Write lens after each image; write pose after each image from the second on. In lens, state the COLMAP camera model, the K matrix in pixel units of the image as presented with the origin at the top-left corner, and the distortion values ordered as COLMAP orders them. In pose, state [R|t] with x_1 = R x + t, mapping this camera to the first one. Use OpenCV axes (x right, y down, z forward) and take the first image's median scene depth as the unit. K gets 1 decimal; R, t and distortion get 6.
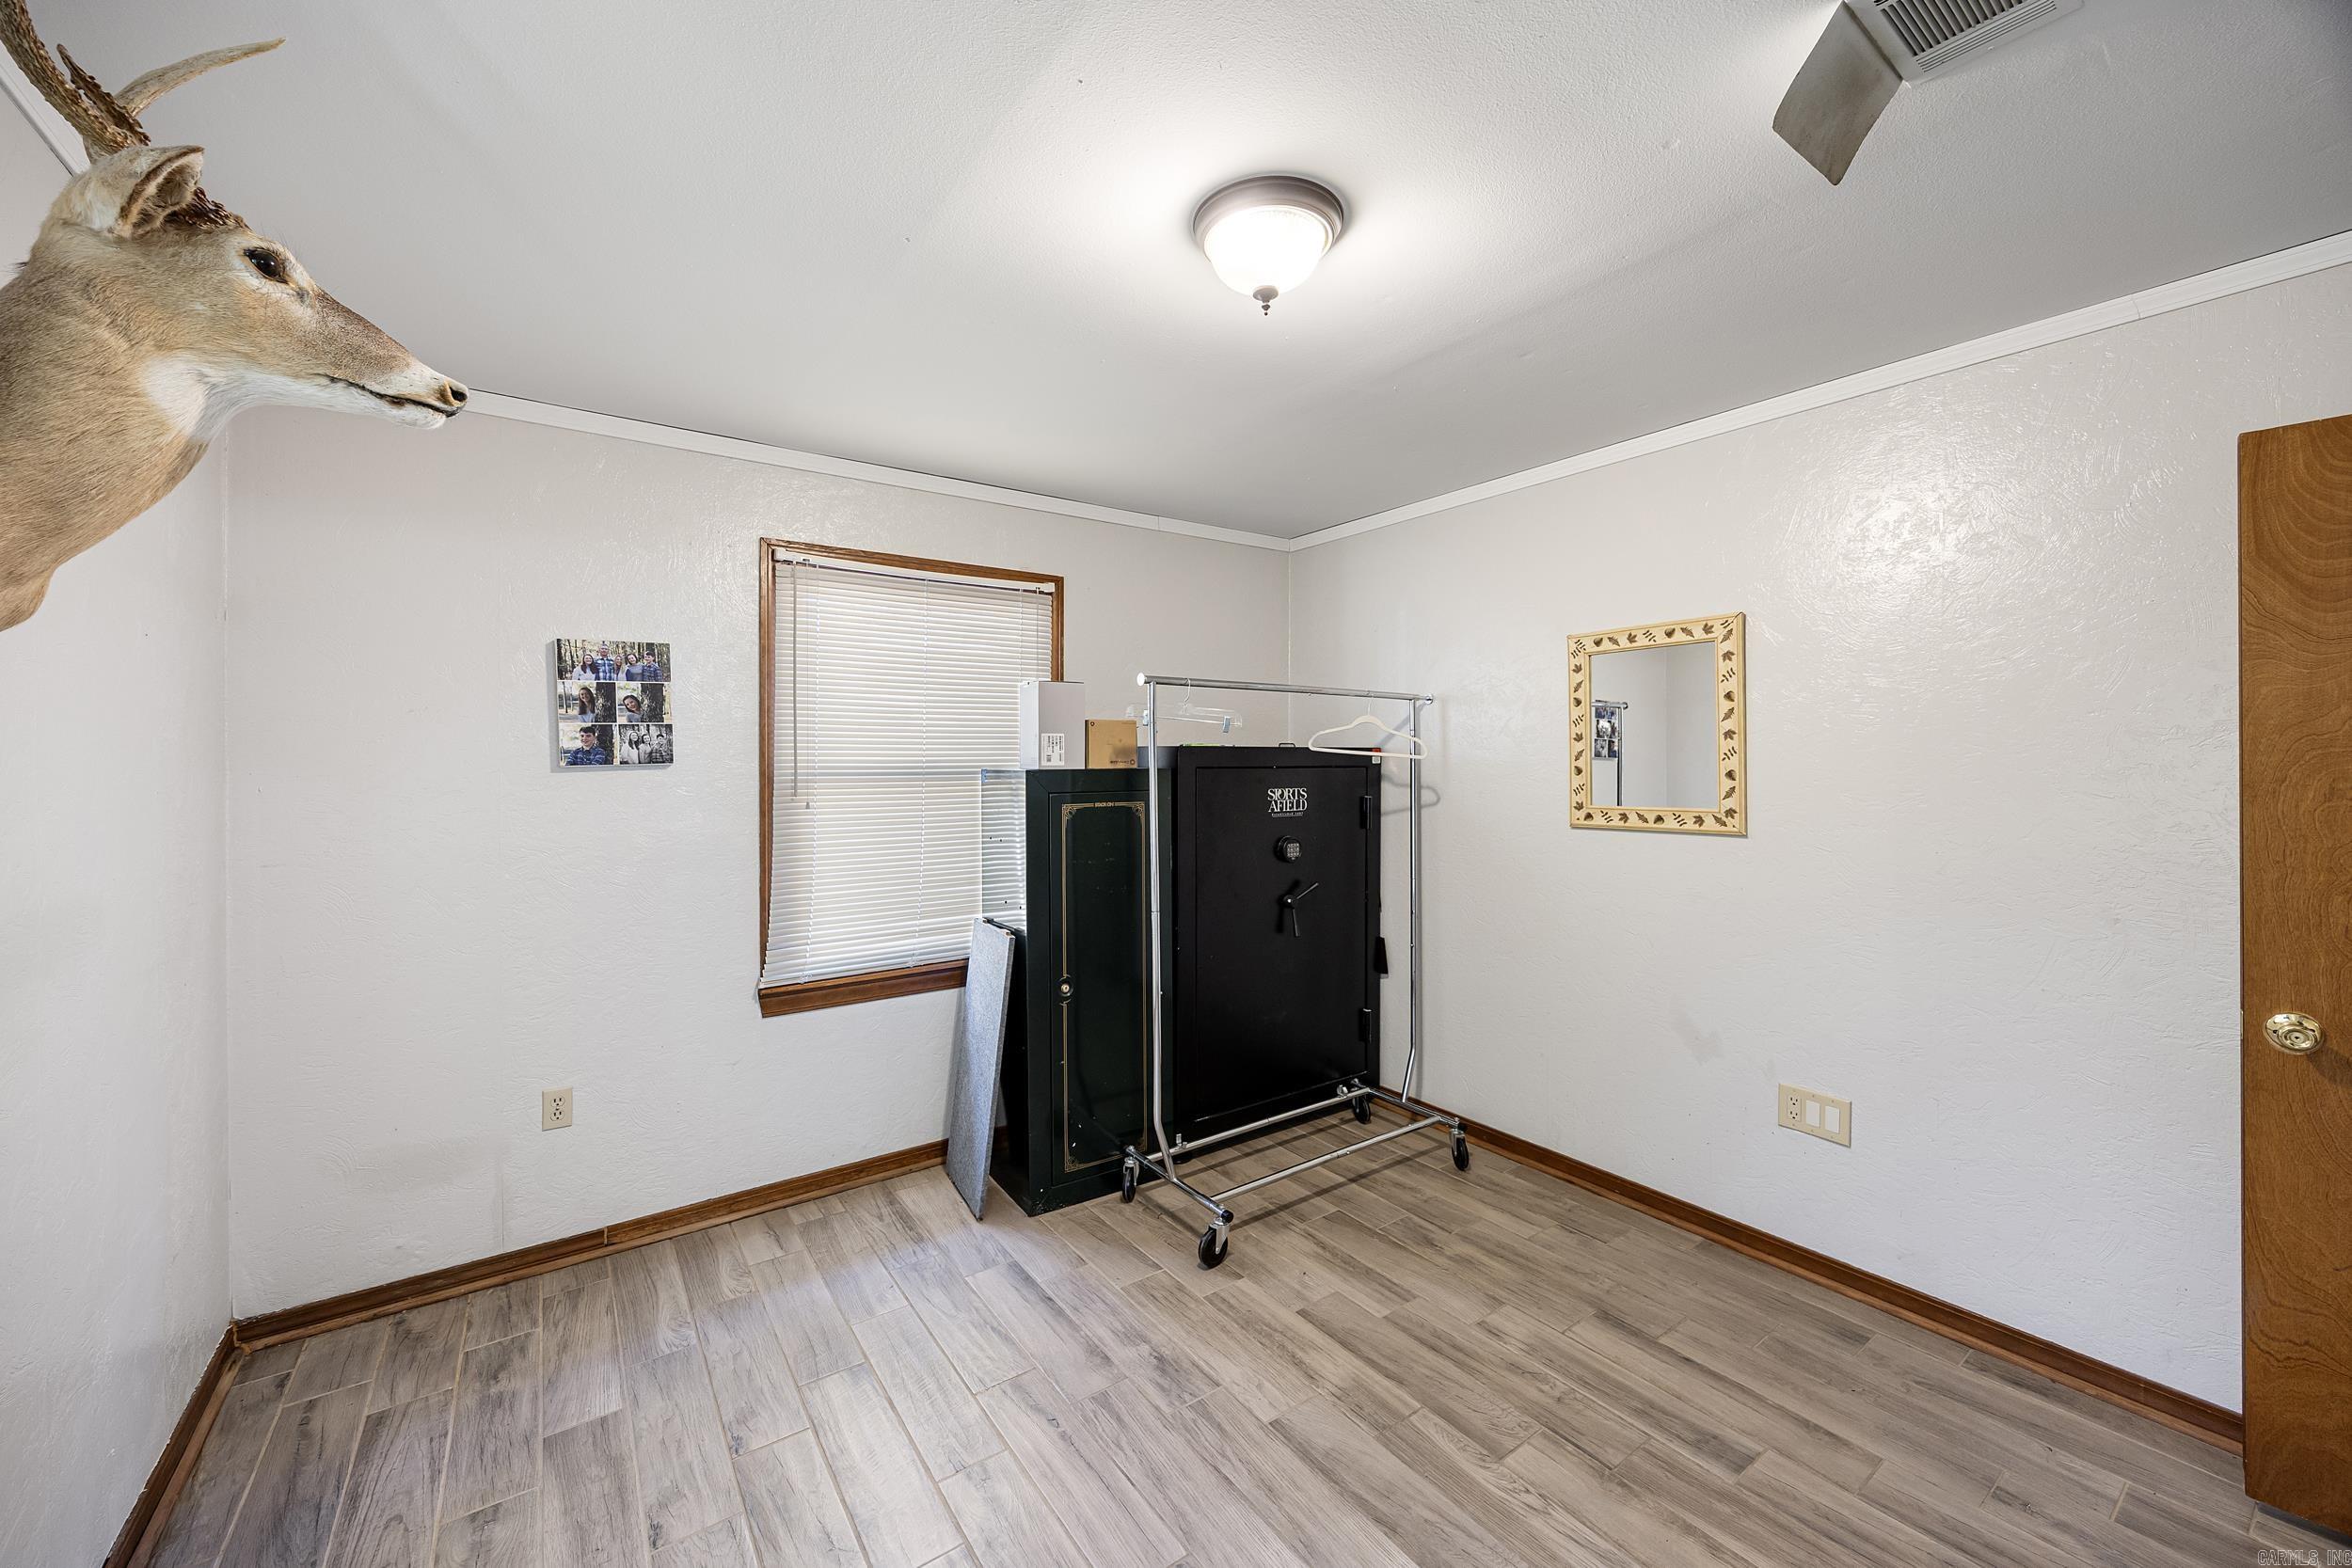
lens RADIAL K [[900.0, 0, 1180.1], [0, 900.0, 771.3], [0, 0, 1]] dist [-0.003546, -0.000306]
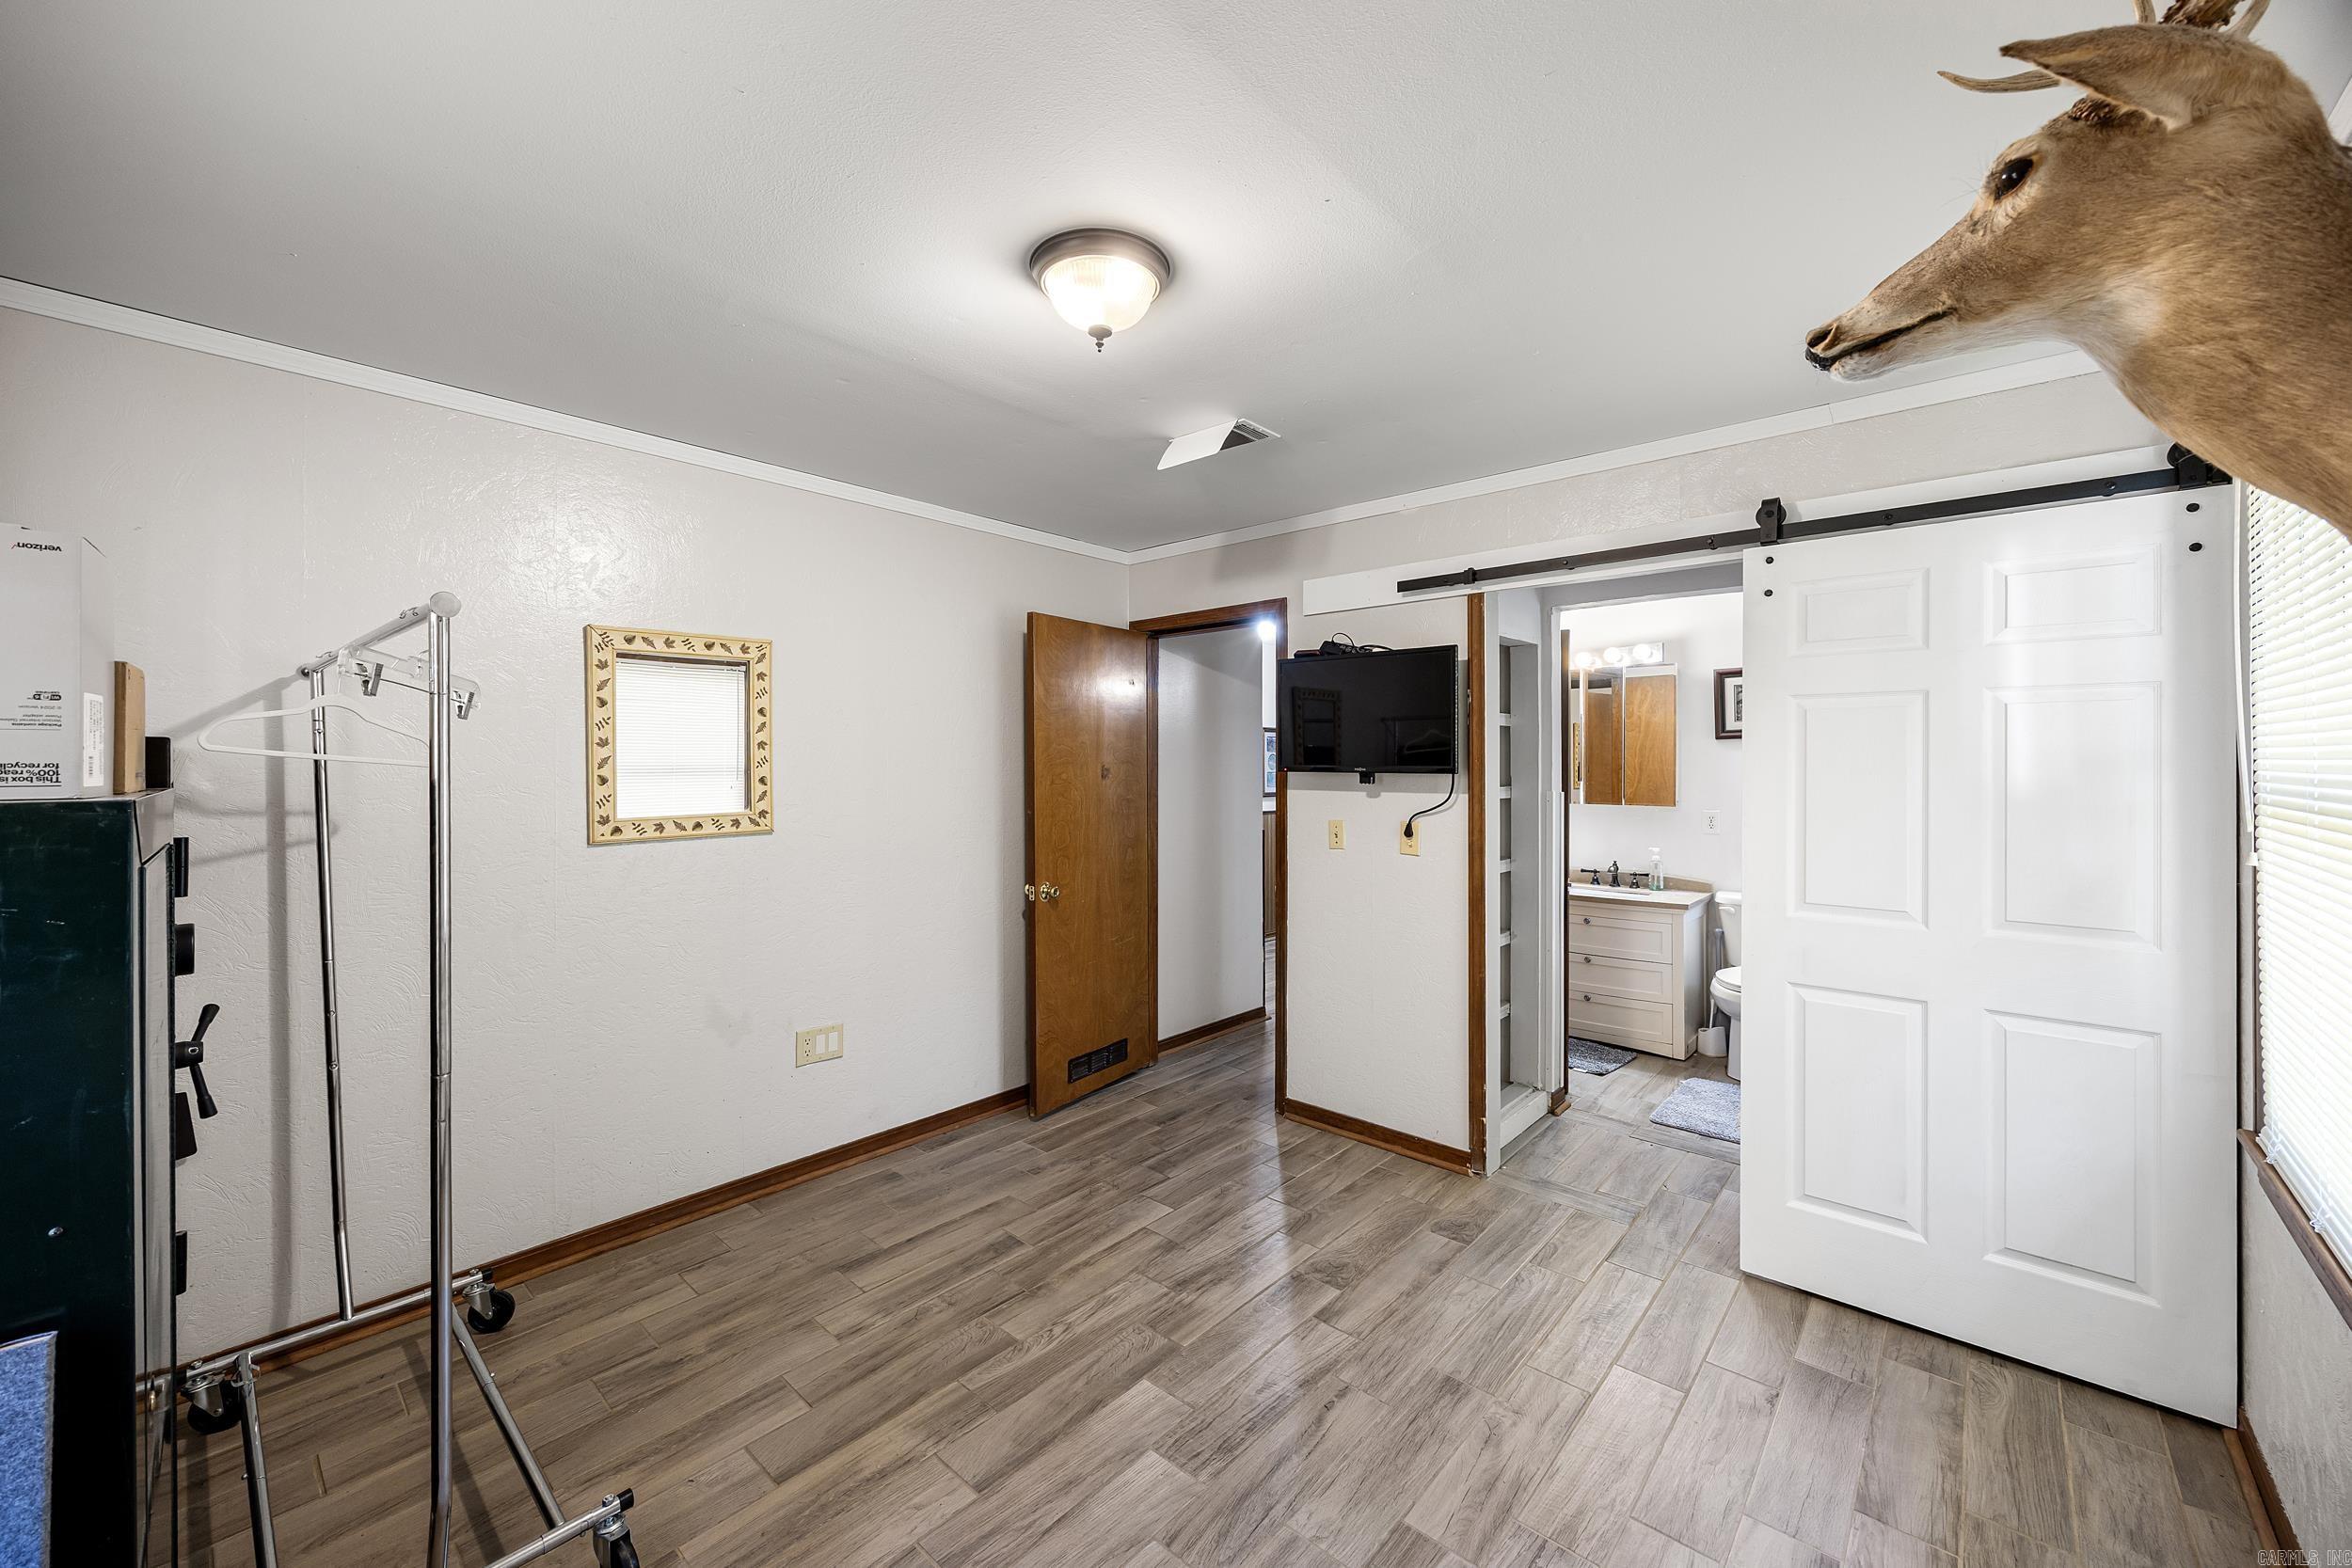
lens RADIAL K [[900.0, 0, 1179.3], [0, 900.0, 768.5], [0, 0, 1]] dist [-0.003546, -0.000306]
pose [[-0.219800, 0.000530, 0.975545, -0.723297], [0.015336, 0.999878, 0.002912, -0.007731], [-0.975424, 0.015602, -0.219782, 0.857884]]
